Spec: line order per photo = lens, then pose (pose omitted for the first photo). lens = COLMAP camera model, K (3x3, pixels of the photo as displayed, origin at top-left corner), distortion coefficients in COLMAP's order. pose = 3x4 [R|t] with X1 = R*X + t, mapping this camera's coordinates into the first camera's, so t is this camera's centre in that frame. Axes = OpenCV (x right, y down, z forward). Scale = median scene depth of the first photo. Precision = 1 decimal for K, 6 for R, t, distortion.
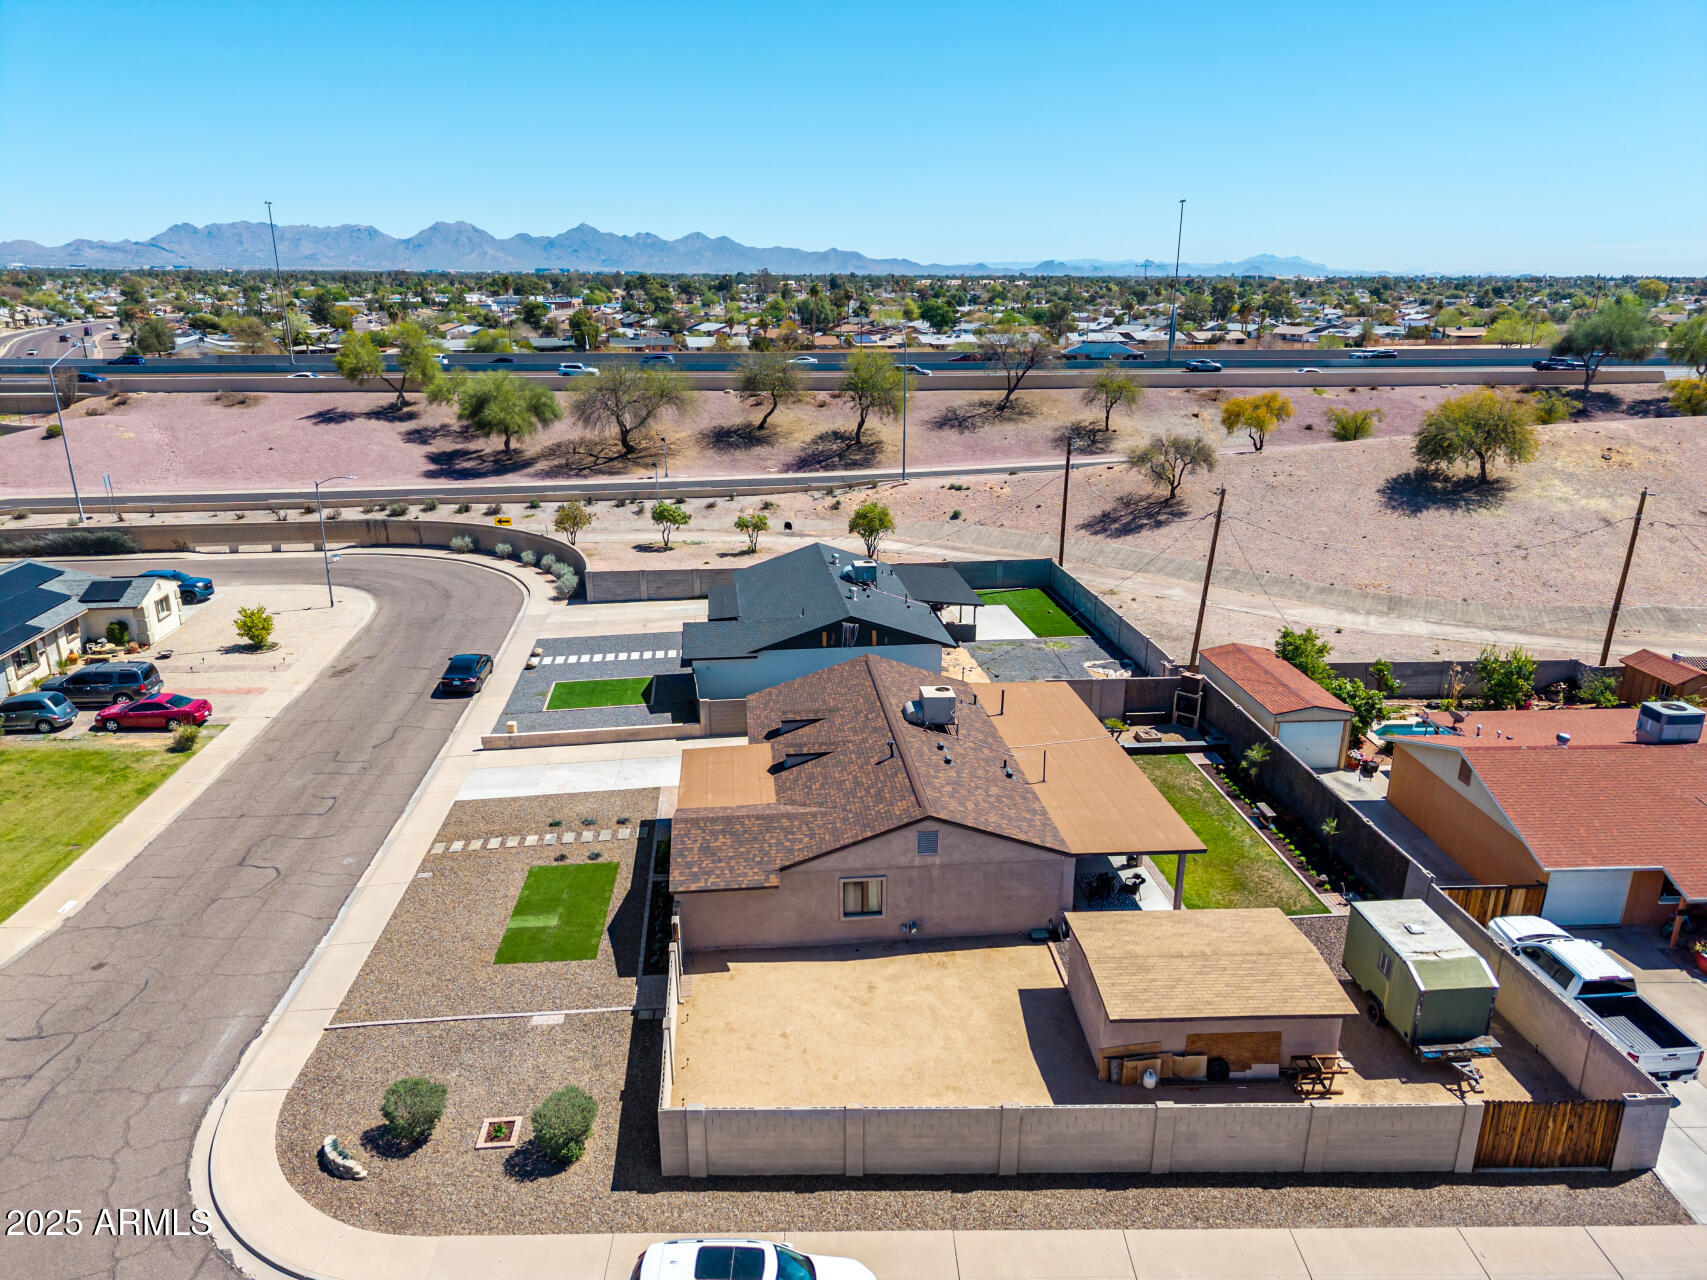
lens RADIAL K [[1139.6, 0, 848.5], [0, 1139.6, 639.4], [0, 0, 1]] dist [0.034726, -0.035336]
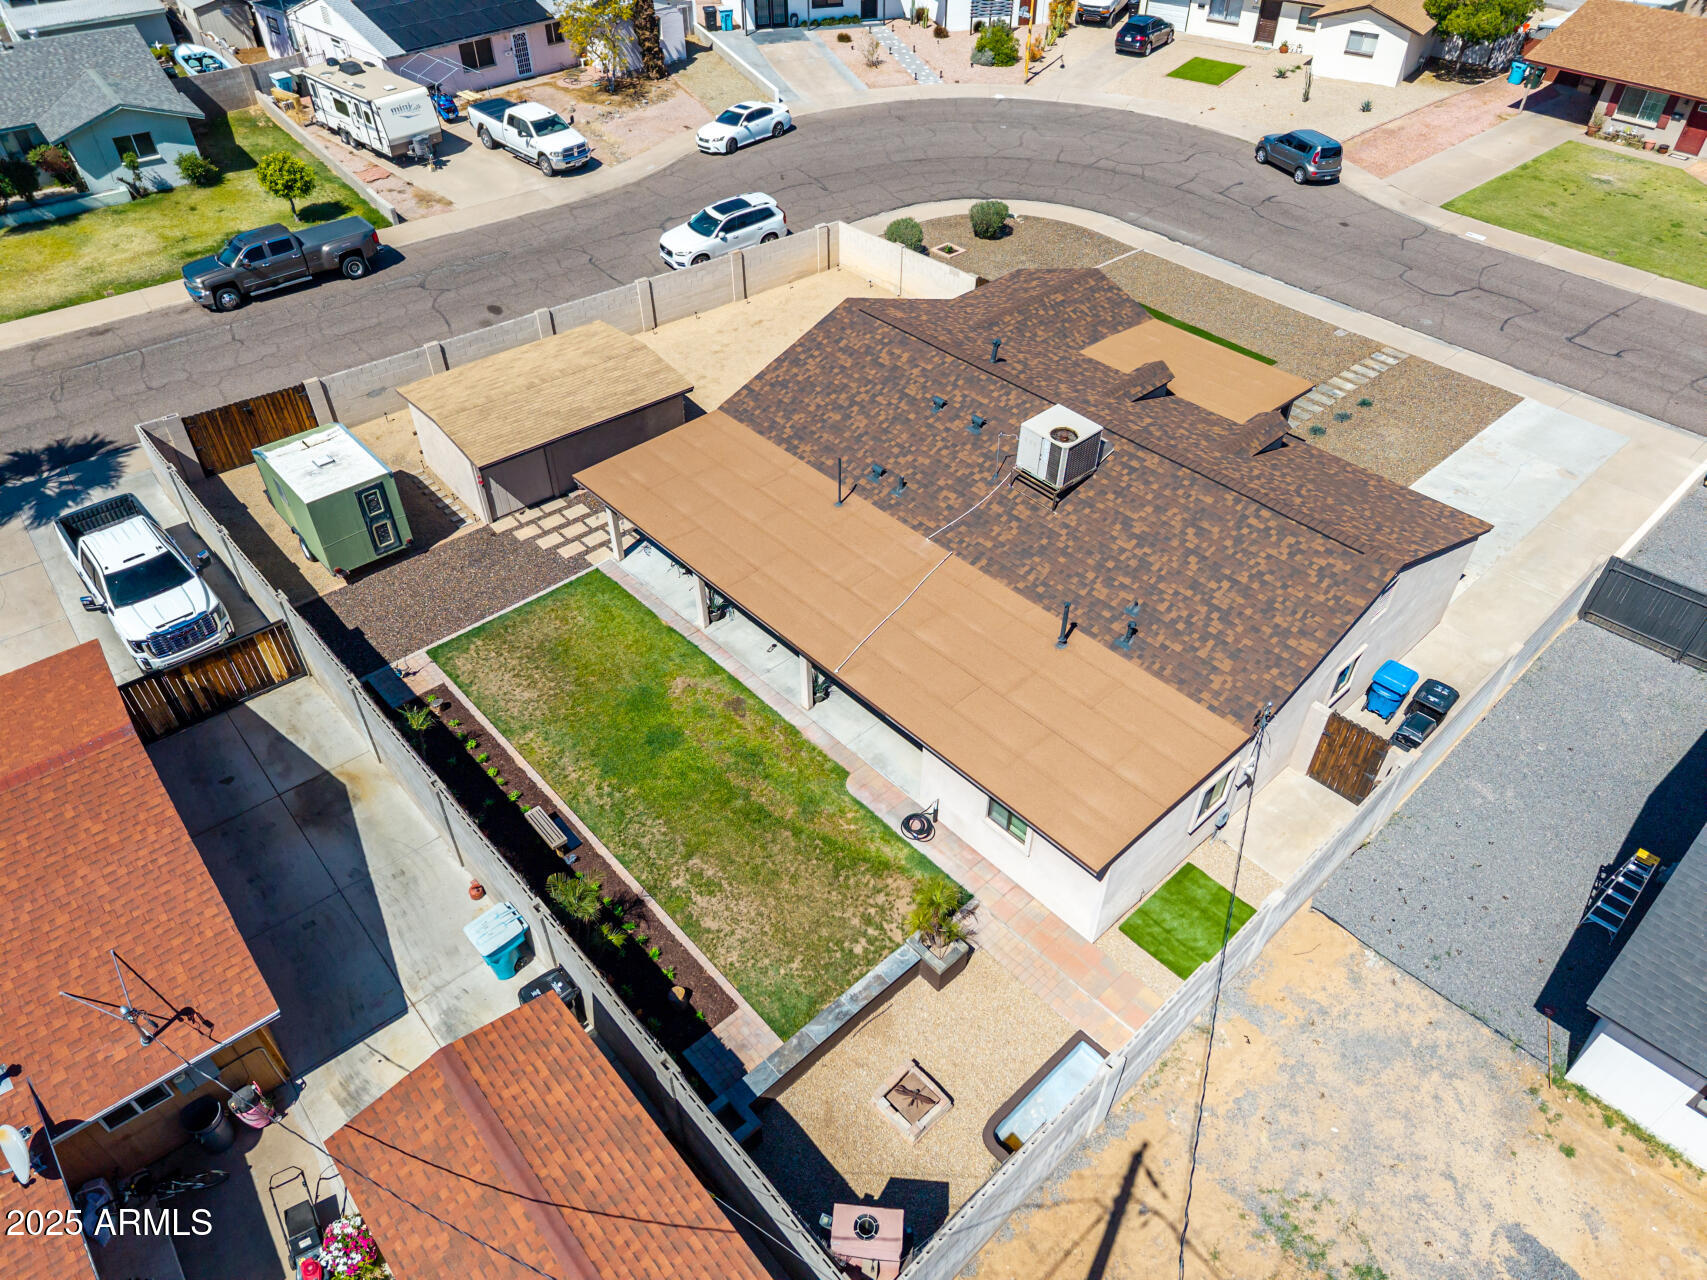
lens RADIAL K [[1148.4, 0, 848.1], [0, 1148.4, 643.0], [0, 0, 1]] dist [0.011280, -0.002120]
pose [[-0.801508, 0.398849, -0.445539, 0.371570], [-0.181223, 0.548017, 0.816600, -0.274893], [0.569863, 0.735253, -0.366959, 0.989598]]
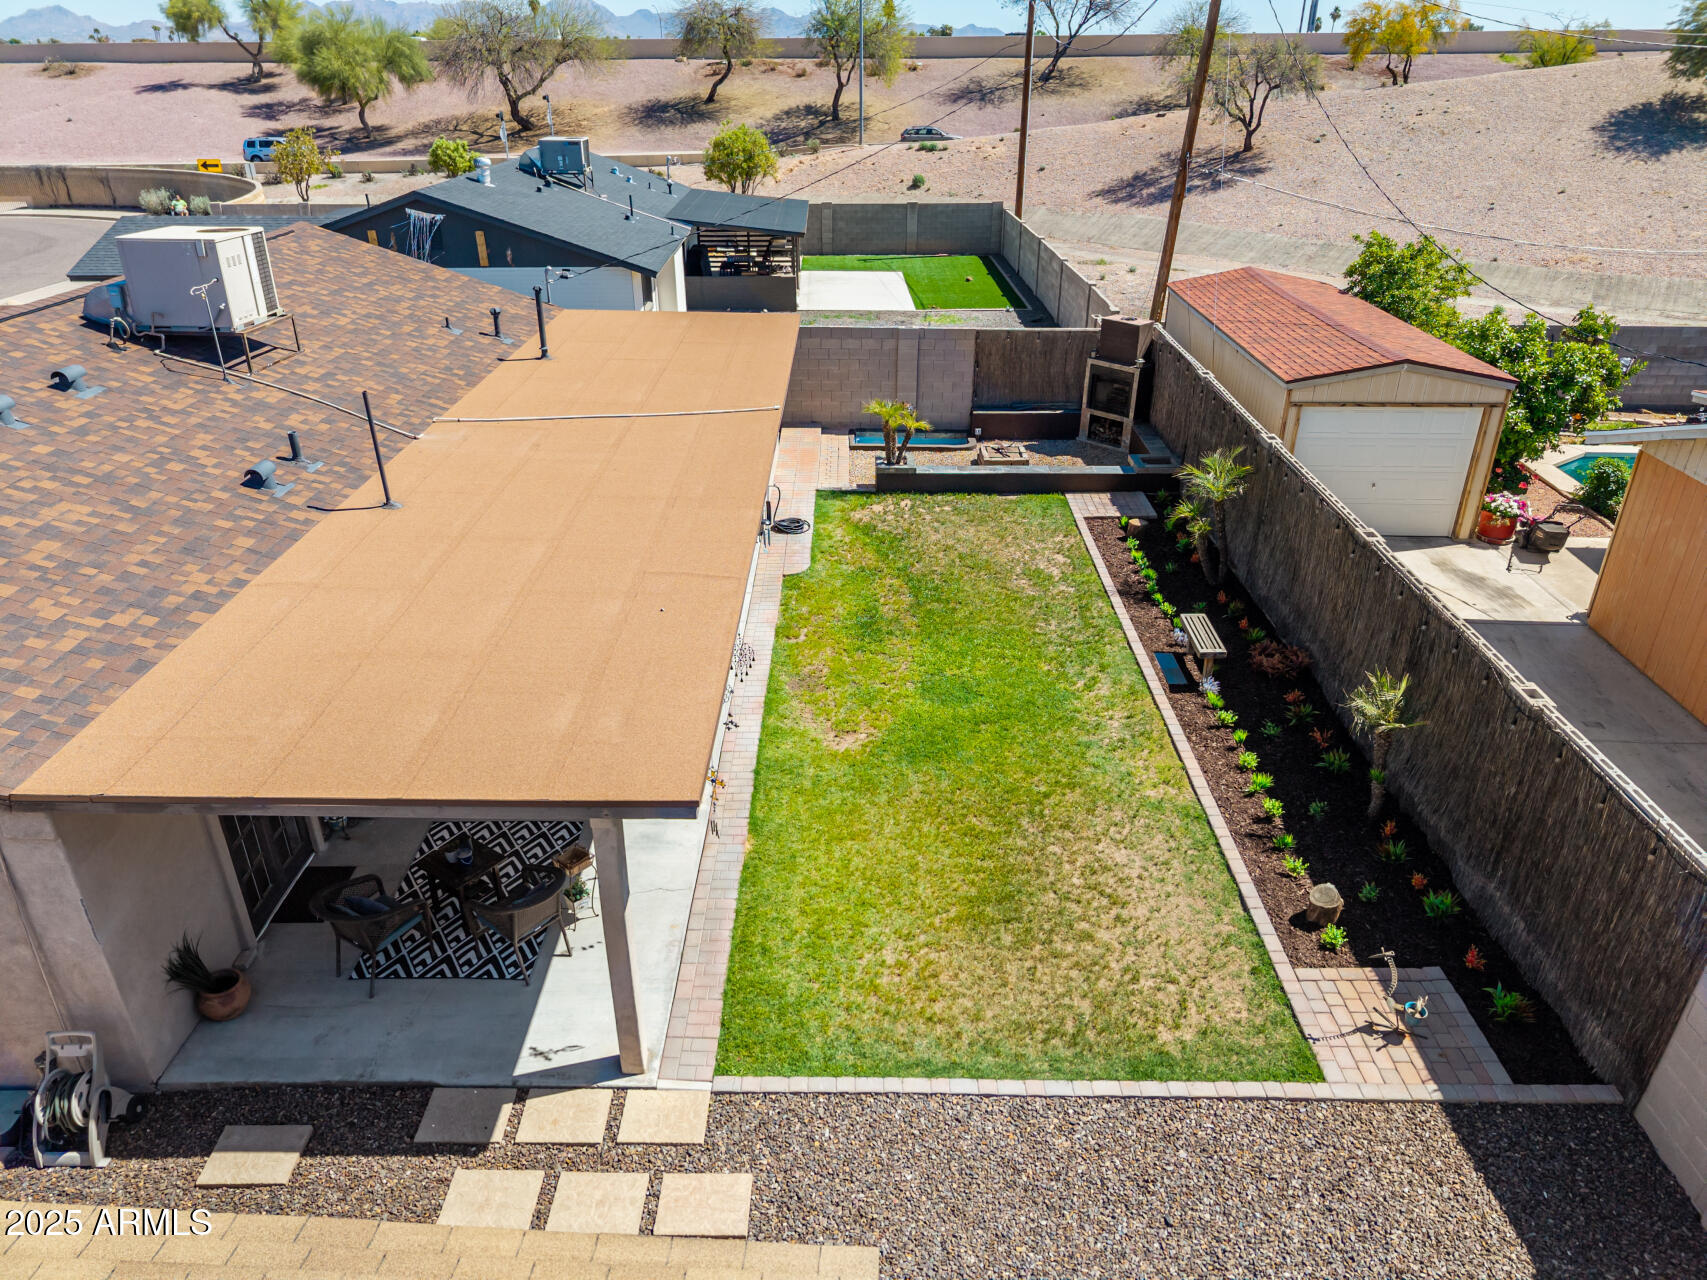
lens RADIAL K [[1139.6, 0, 848.5], [0, 1139.6, 639.4], [0, 0, 1]] dist [0.034726, -0.035336]
pose [[0.994158, 0.045658, -0.097800, 0.243131], [-0.029250, 0.986182, 0.163064, 0.081736], [0.103893, -0.159251, 0.981756, 0.547187]]
